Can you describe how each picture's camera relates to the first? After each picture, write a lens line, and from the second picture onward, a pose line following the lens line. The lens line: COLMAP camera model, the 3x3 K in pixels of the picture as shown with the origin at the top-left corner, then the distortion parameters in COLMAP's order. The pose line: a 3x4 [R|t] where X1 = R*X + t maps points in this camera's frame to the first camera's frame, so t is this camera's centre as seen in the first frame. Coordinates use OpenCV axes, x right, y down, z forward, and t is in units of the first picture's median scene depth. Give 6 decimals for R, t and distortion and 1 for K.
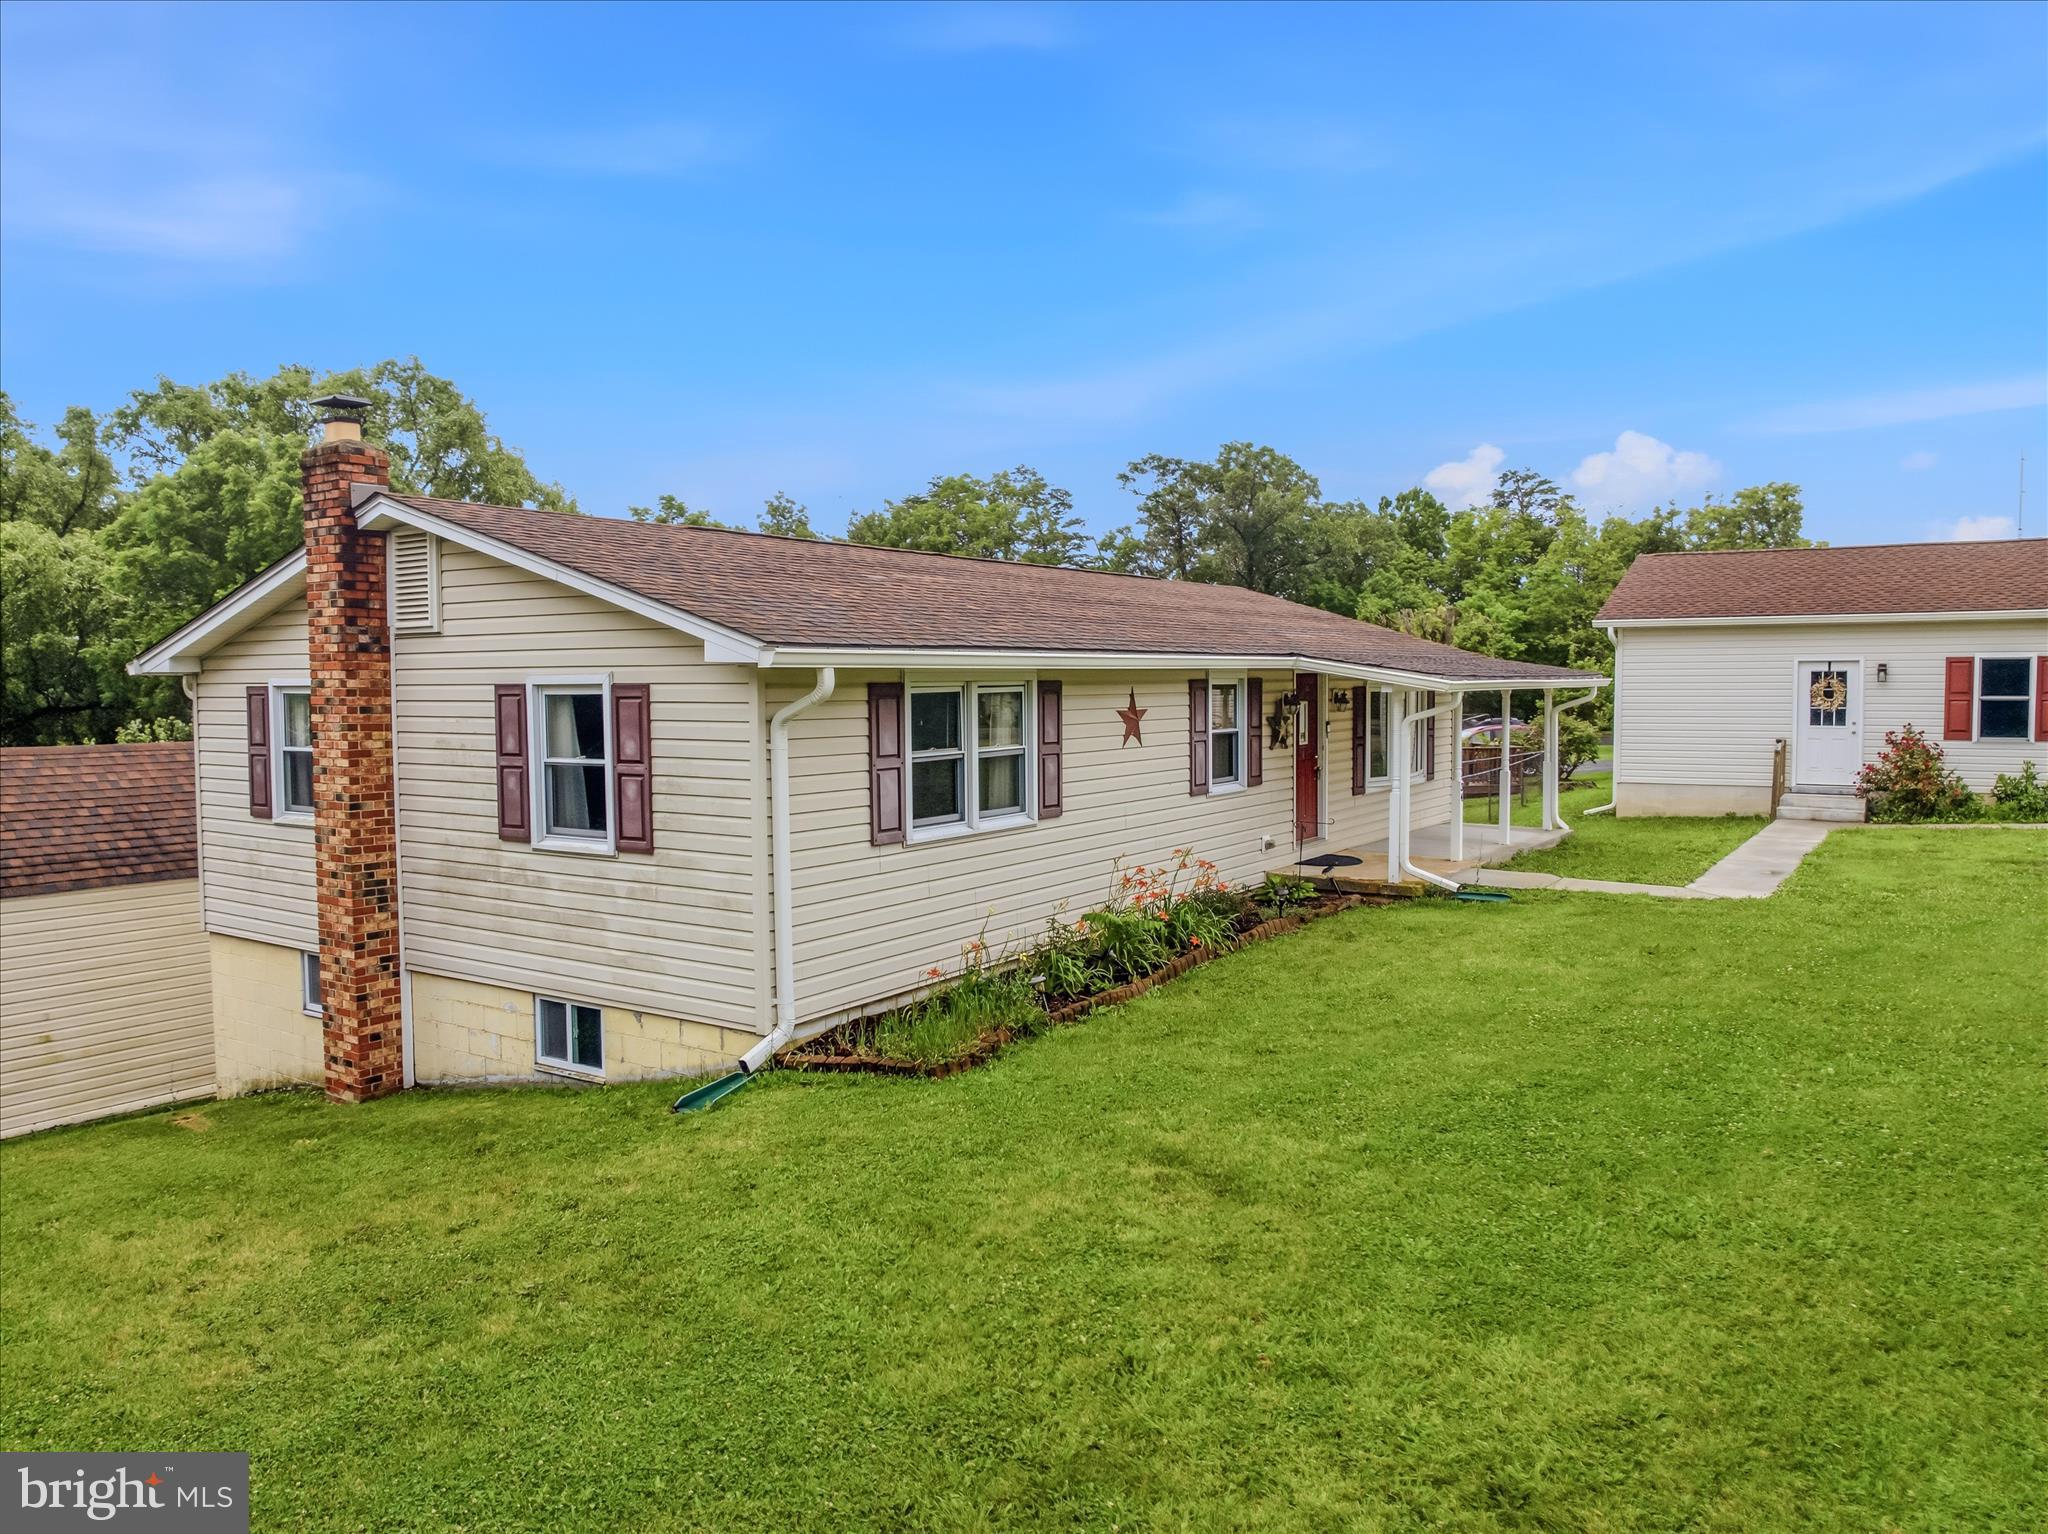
lens RADIAL K [[1434.4, 0, 1025.1], [0, 1434.4, 764.9], [0, 0, 1]] dist [-0.041772, 0.007687]
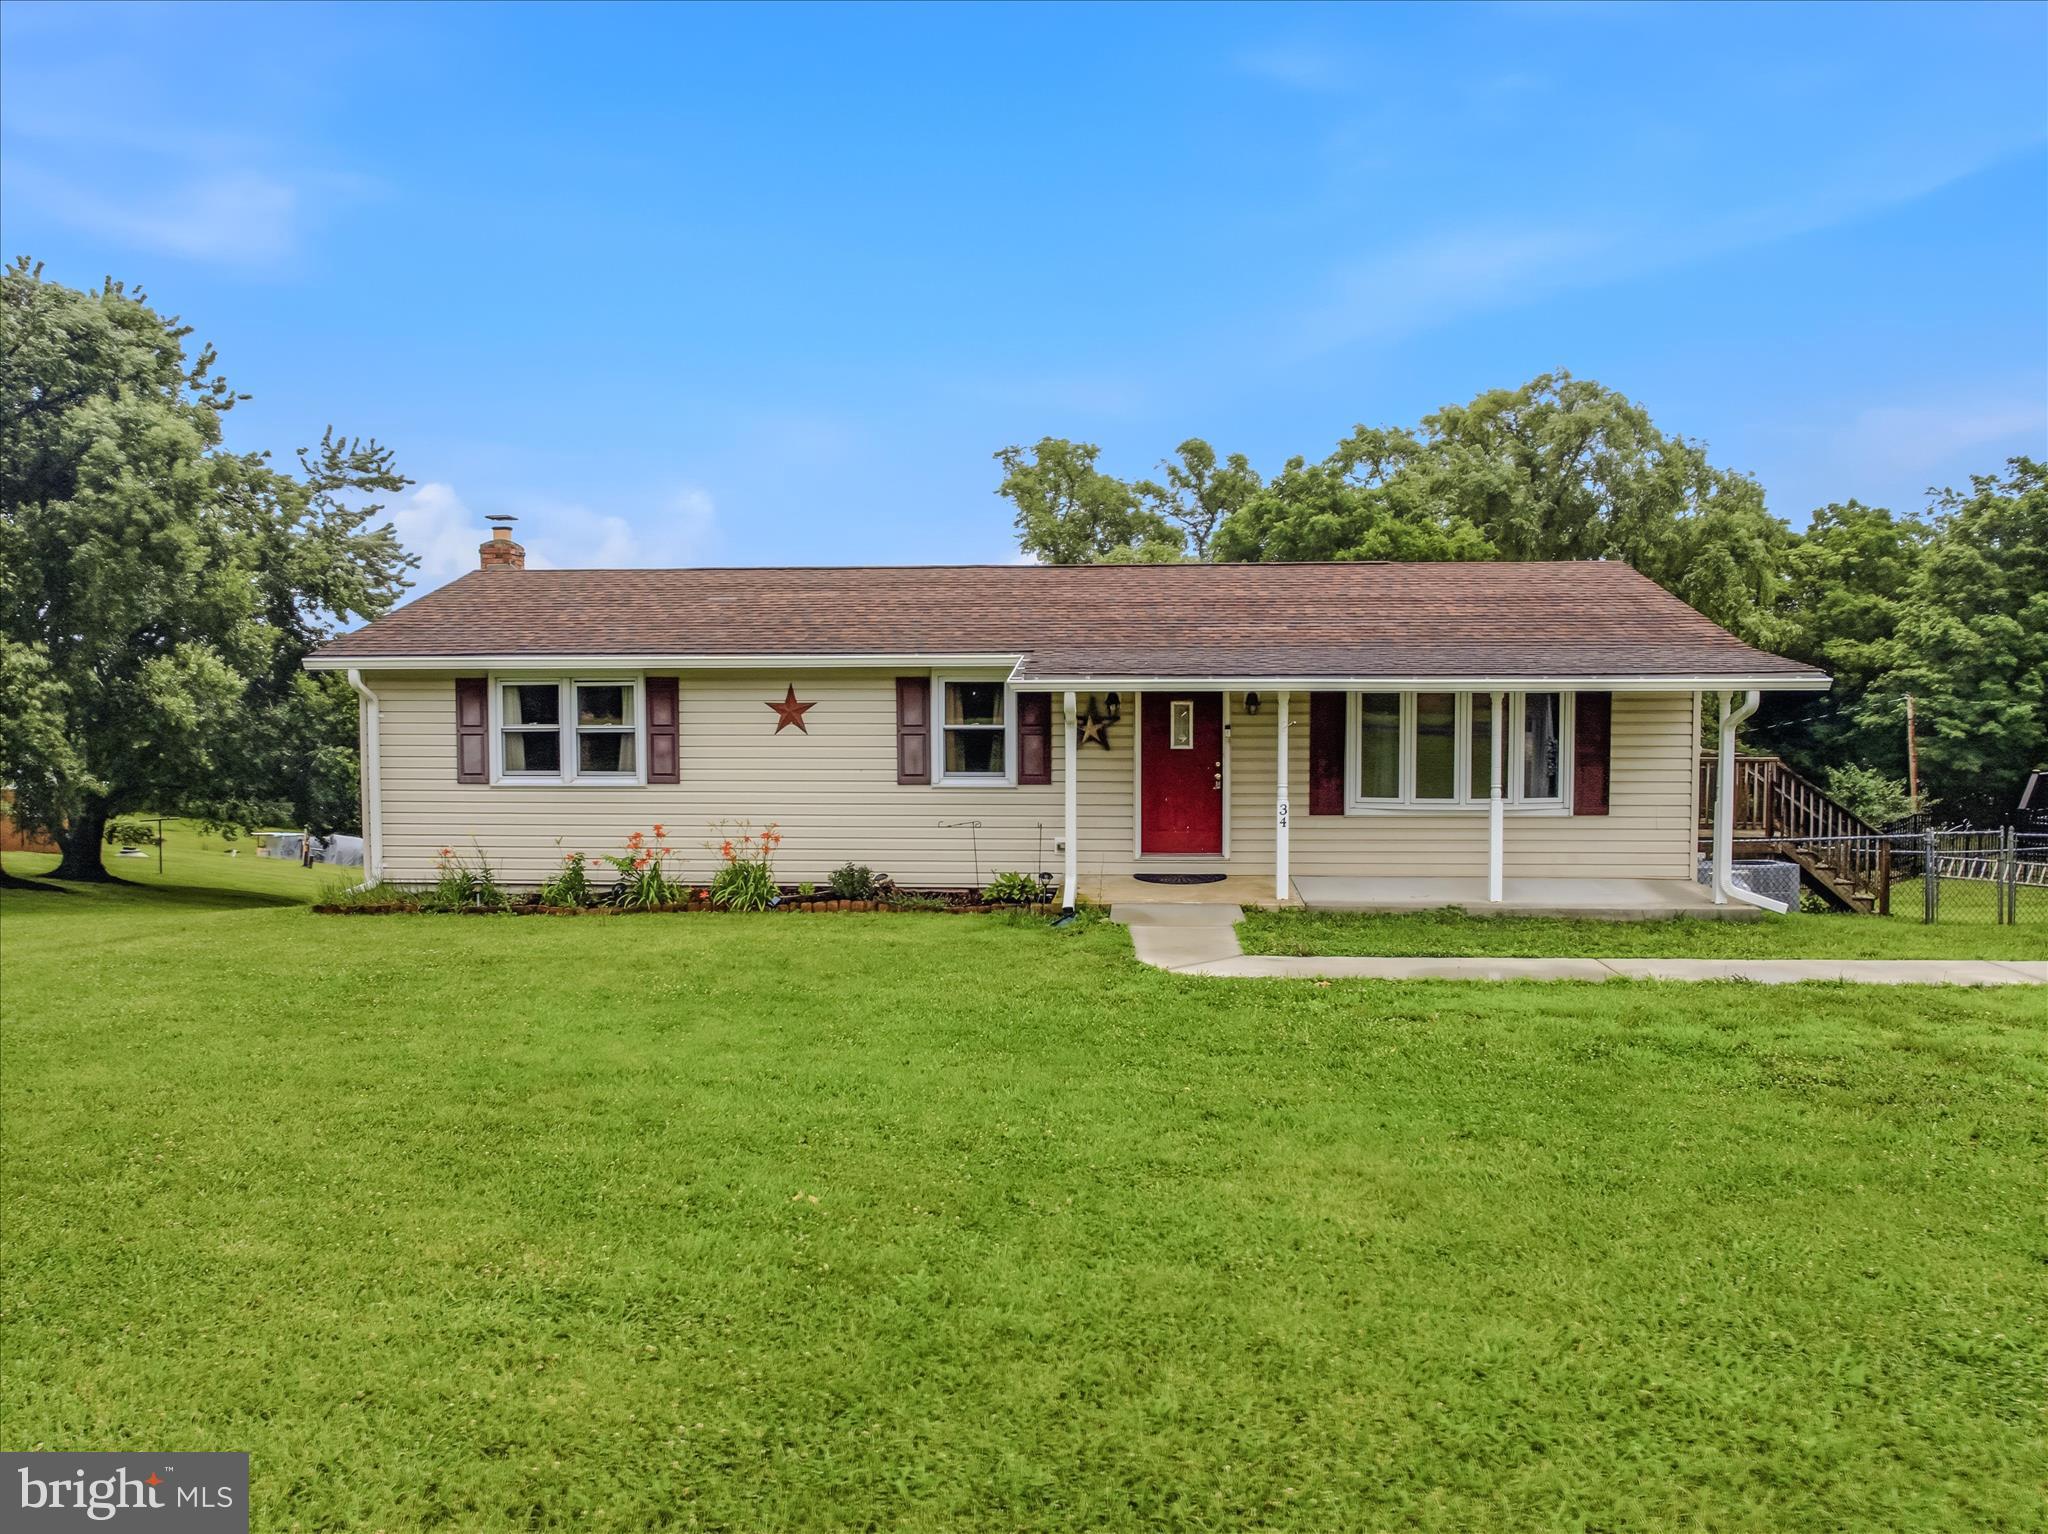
lens RADIAL K [[1434.4, 0, 1021.5], [0, 1434.4, 764.8], [0, 0, 1]] dist [-0.041772, 0.007687]
pose [[0.489550, 0.060721, -0.869858, 0.179253], [-0.053894, 0.997772, 0.039319, -0.006506], [0.870308, 0.027632, 0.491732, 0.071240]]
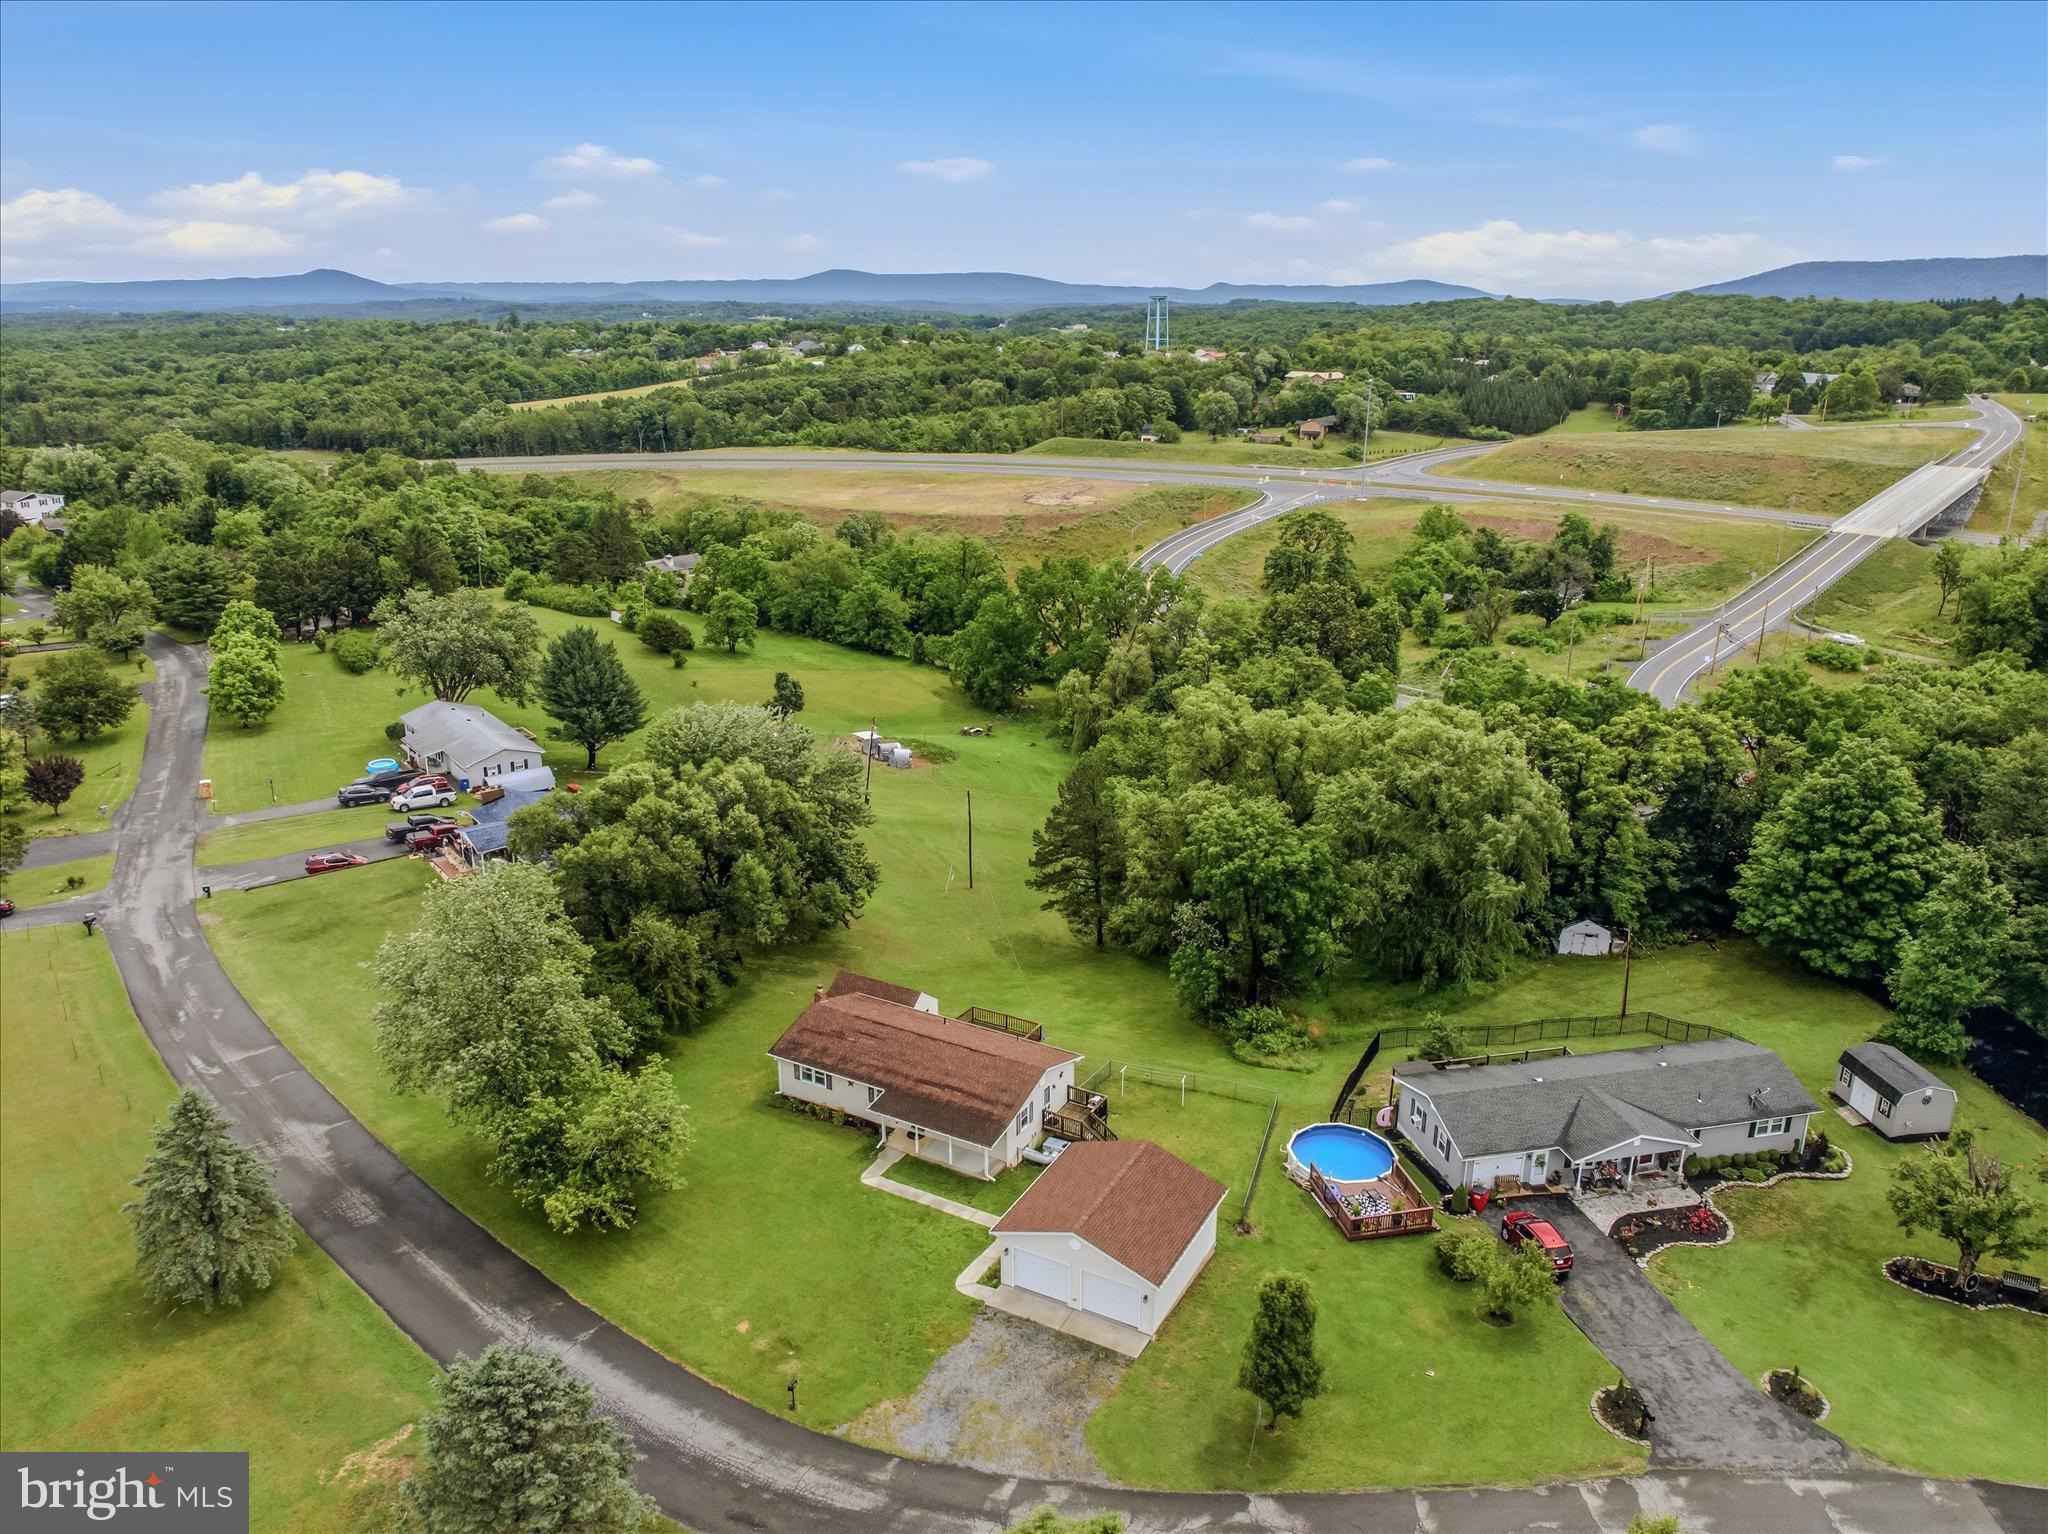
lens RADIAL K [[1434.4, 0, 1039.0], [0, 1434.4, 736.4], [0, 0, 1]] dist [-0.041772, 0.007687]
pose [[0.089131, 0.300411, -0.949636, 0.780305], [-0.064460, 0.953172, 0.295479, -0.467700], [0.993932, 0.034877, 0.104322, 0.148547]]
